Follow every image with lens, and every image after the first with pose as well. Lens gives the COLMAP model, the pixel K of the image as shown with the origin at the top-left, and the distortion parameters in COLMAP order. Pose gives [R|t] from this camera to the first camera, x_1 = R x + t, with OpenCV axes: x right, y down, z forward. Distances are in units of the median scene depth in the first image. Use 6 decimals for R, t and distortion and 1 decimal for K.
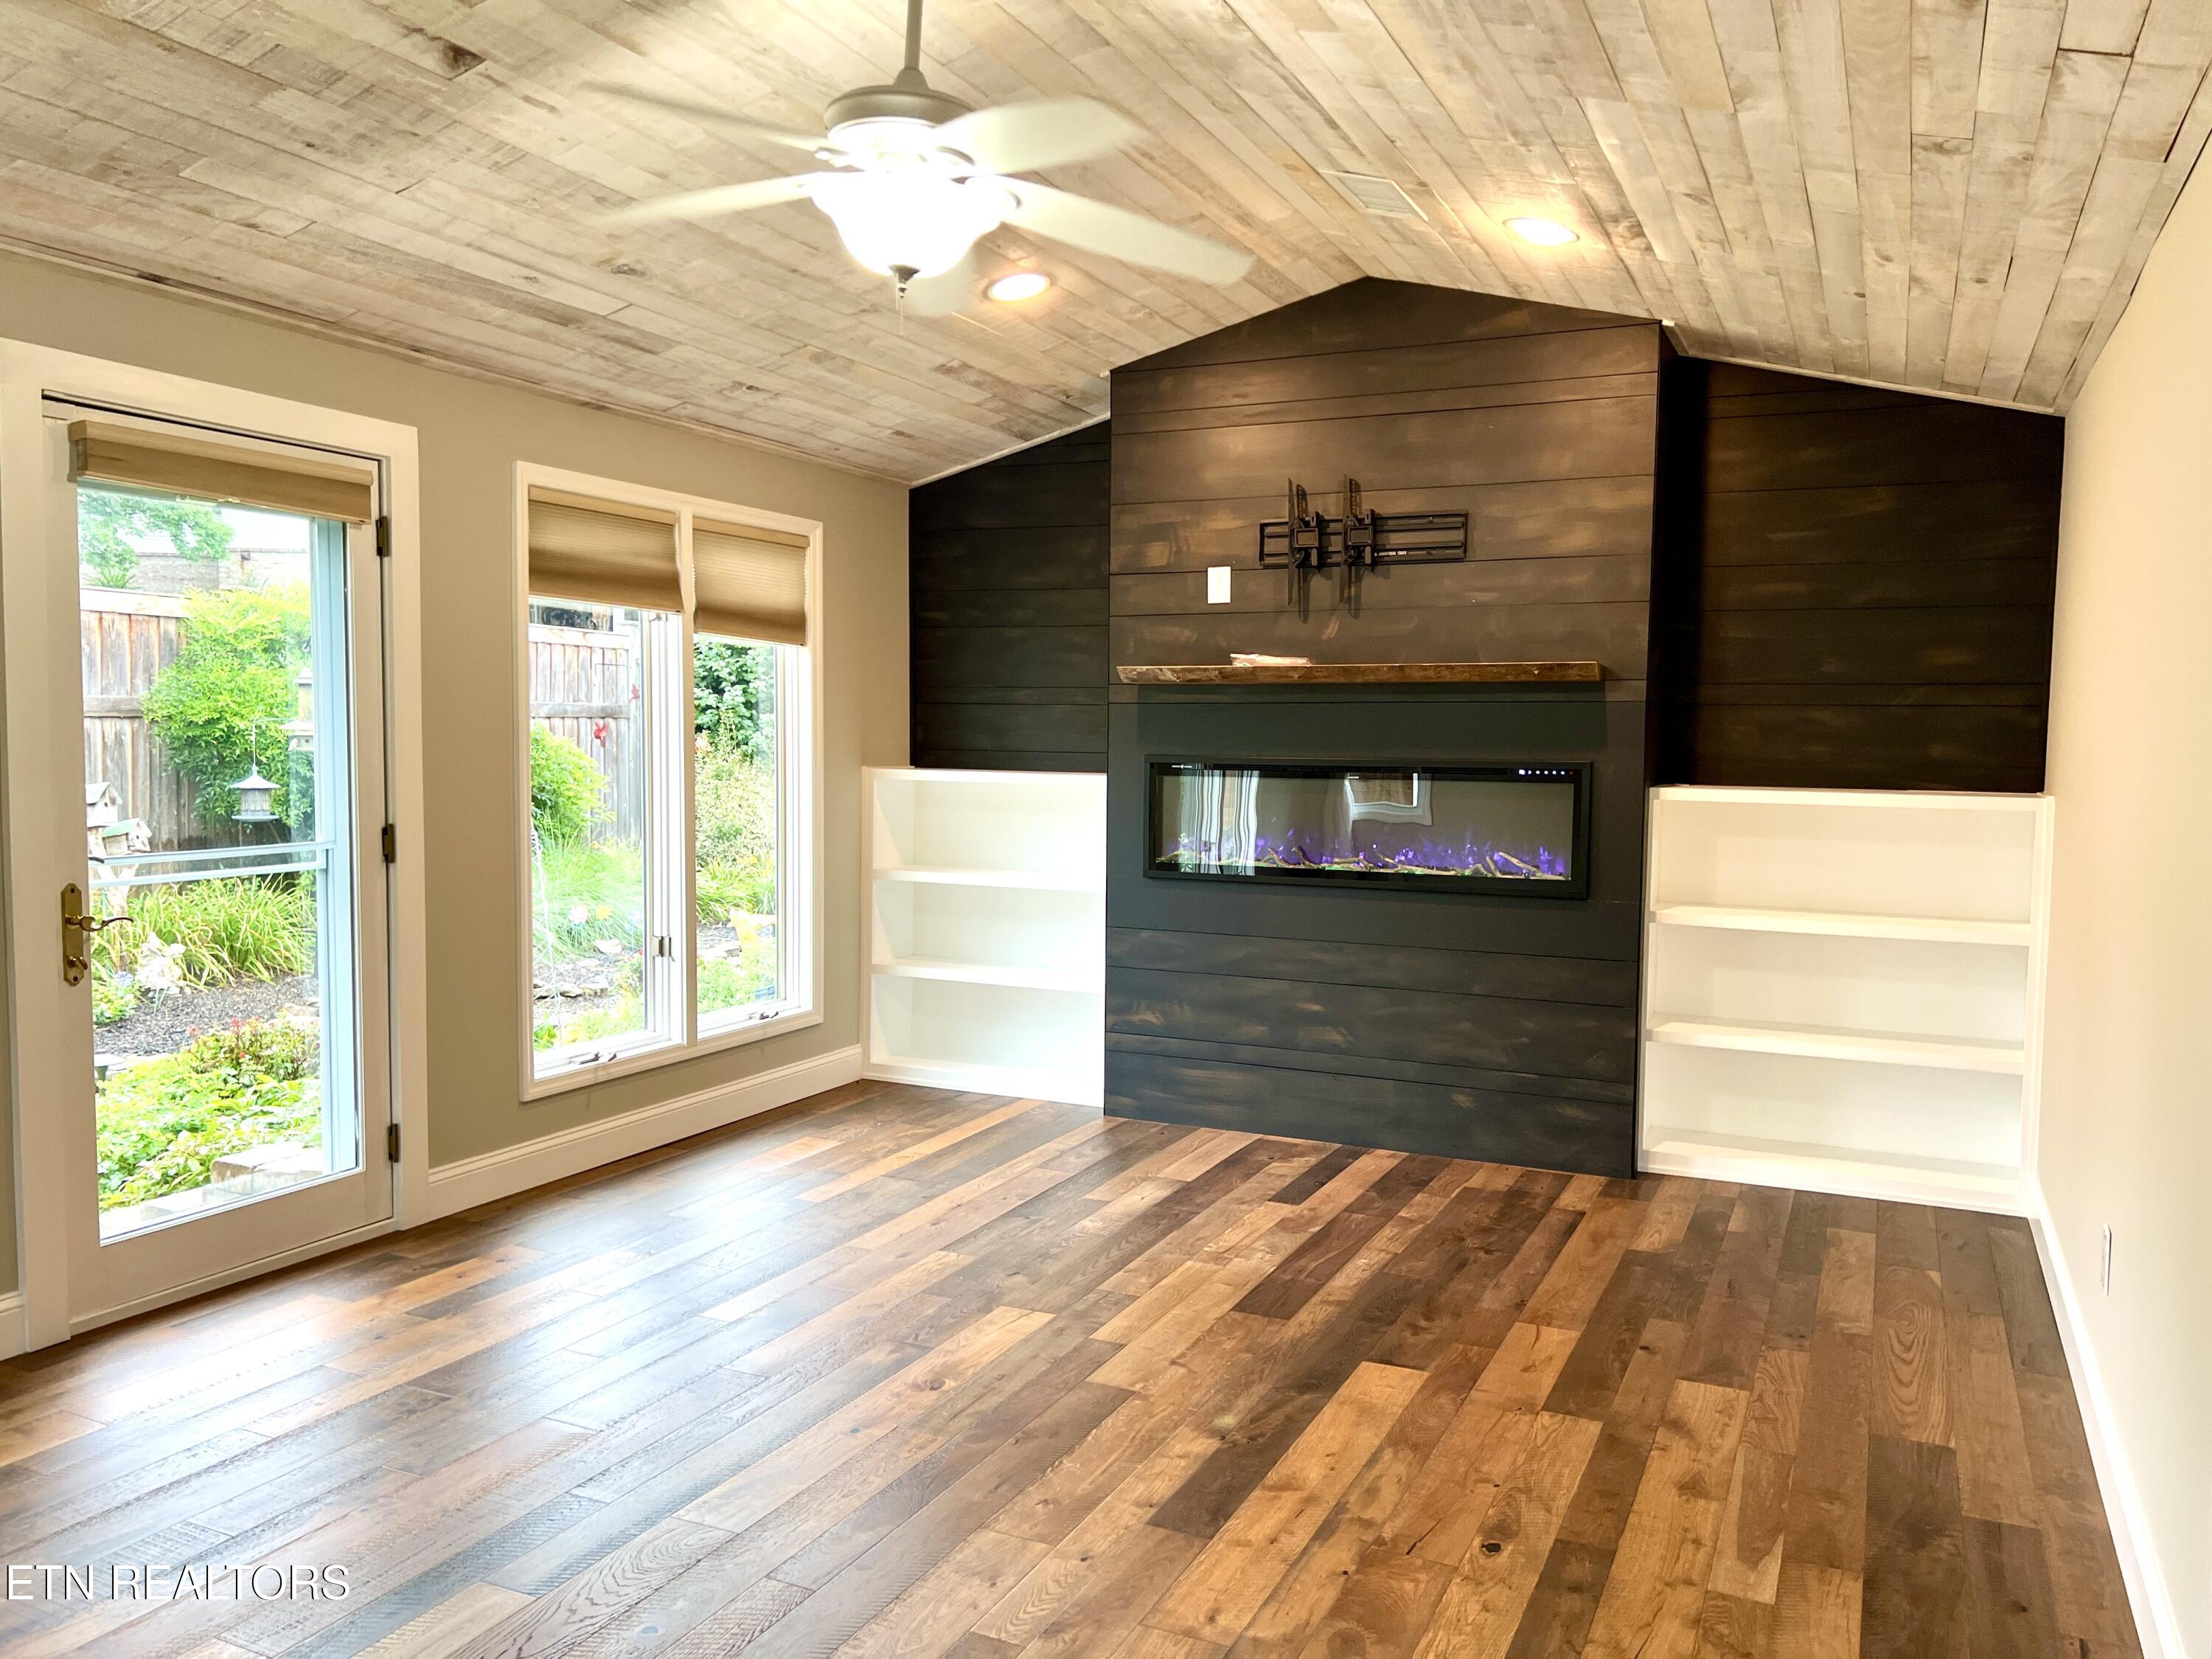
lens RADIAL K [[1654.4, 0, 1129.8], [0, 1654.4, 843.0], [0, 0, 1]] dist [0.068963, -0.081699]
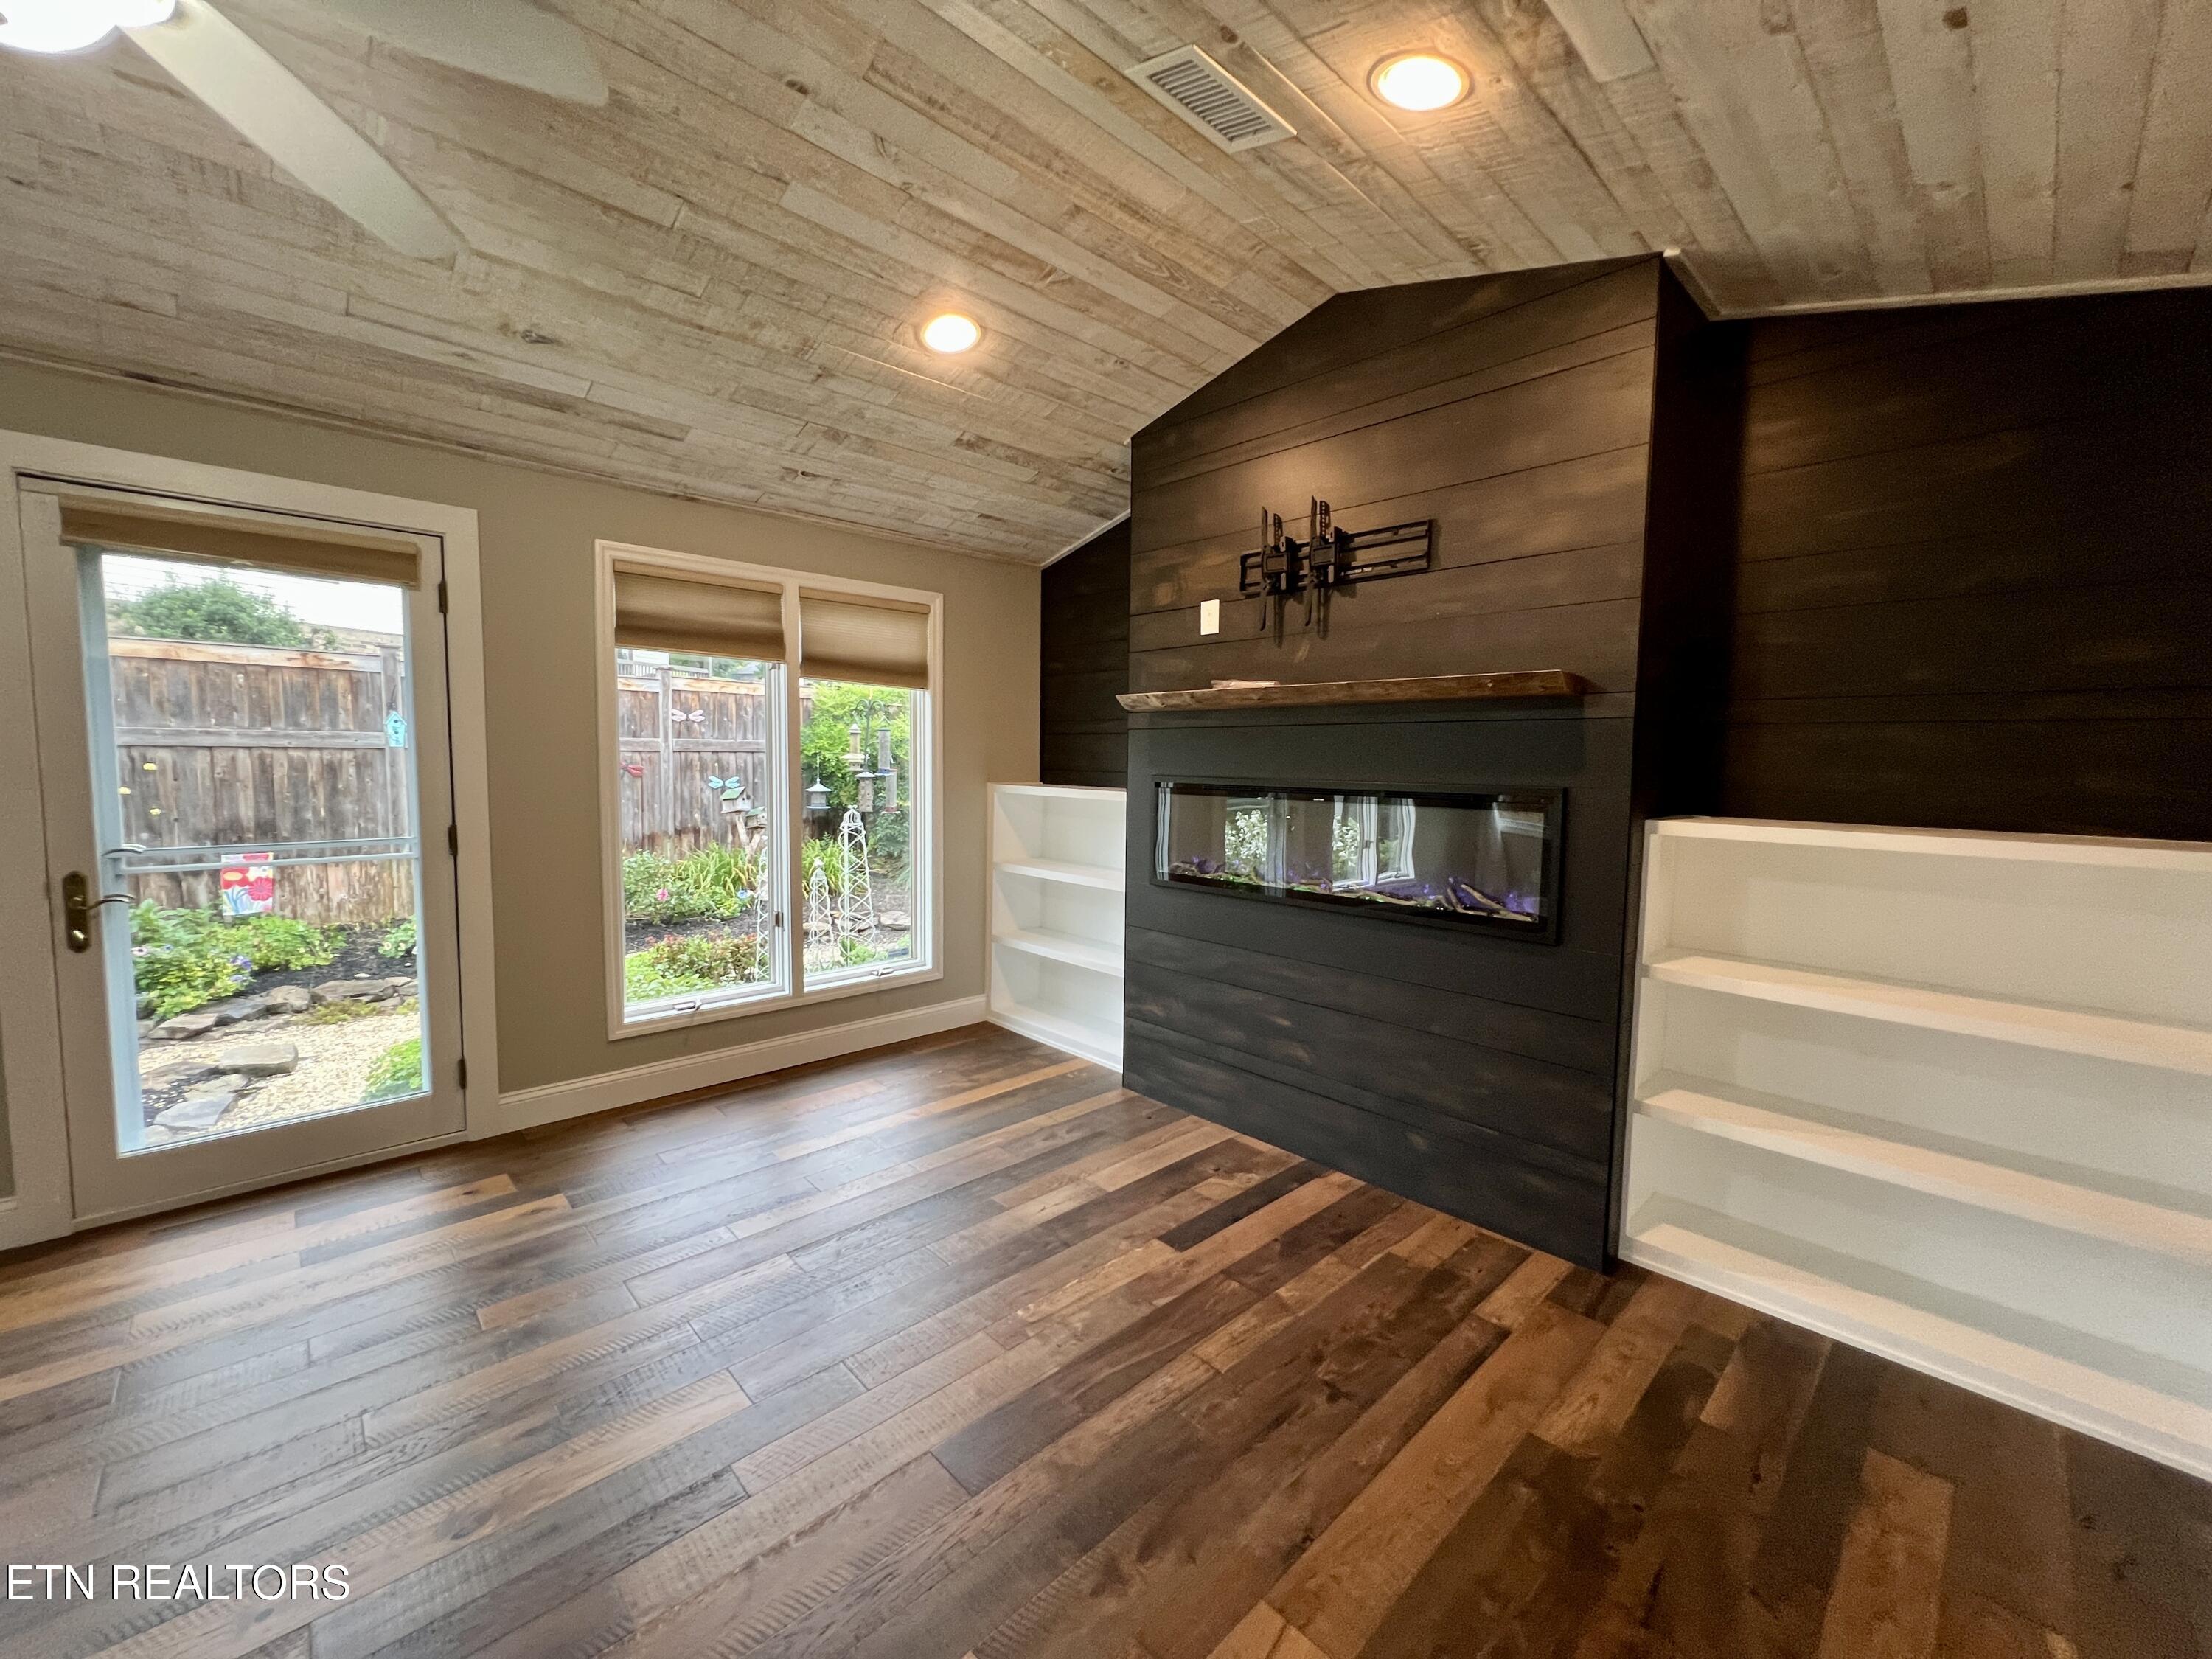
lens RADIAL K [[885.0, 0, 1102.6], [0, 885.0, 822.9], [0, 0, 1]] dist [-0.001997, 0.000499]
pose [[0.926832, 0.029019, -0.374353, 0.235286], [-0.029001, 0.999563, 0.005683, -0.027554], [0.374355, 0.005589, 0.927269, 0.499895]]
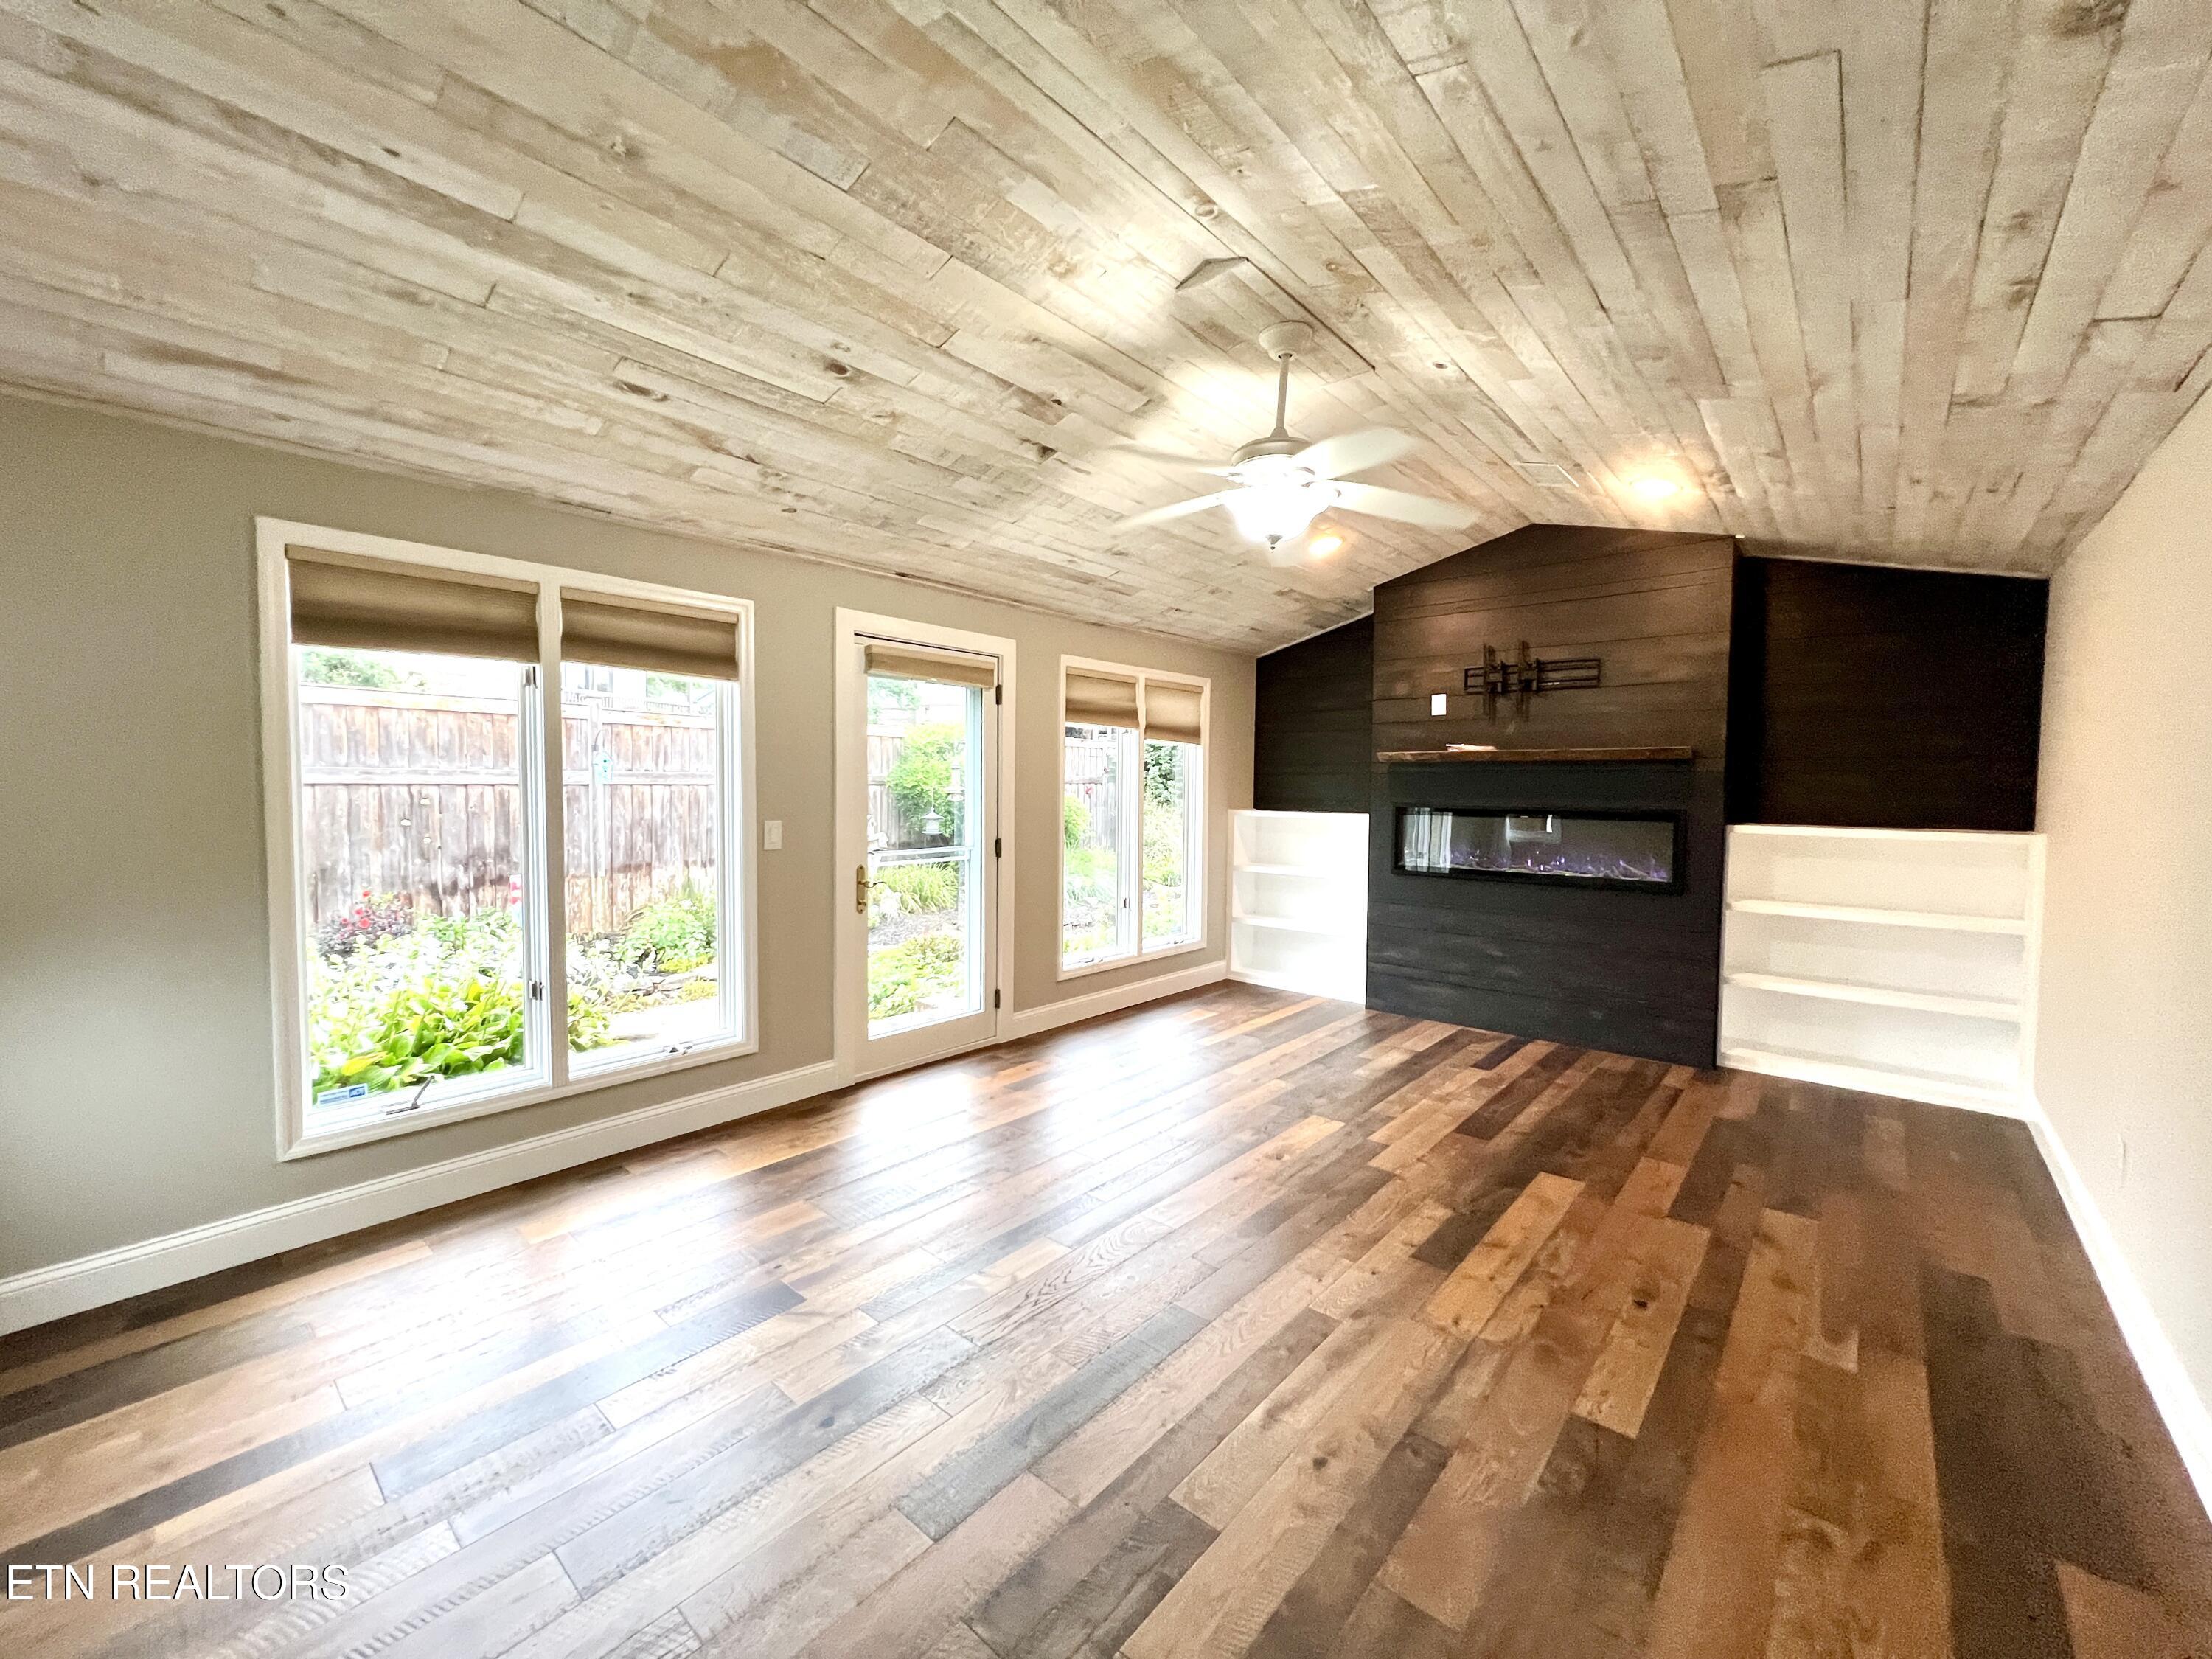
lens RADIAL K [[885.0, 0, 1102.6], [0, 885.0, 822.9], [0, 0, 1]] dist [-0.001997, 0.000499]
pose [[0.959257, 0.008177, -0.282418, -0.023341], [-0.016521, 0.999494, -0.027179, -0.002491], [0.282053, 0.030738, 0.958906, 0.020653]]
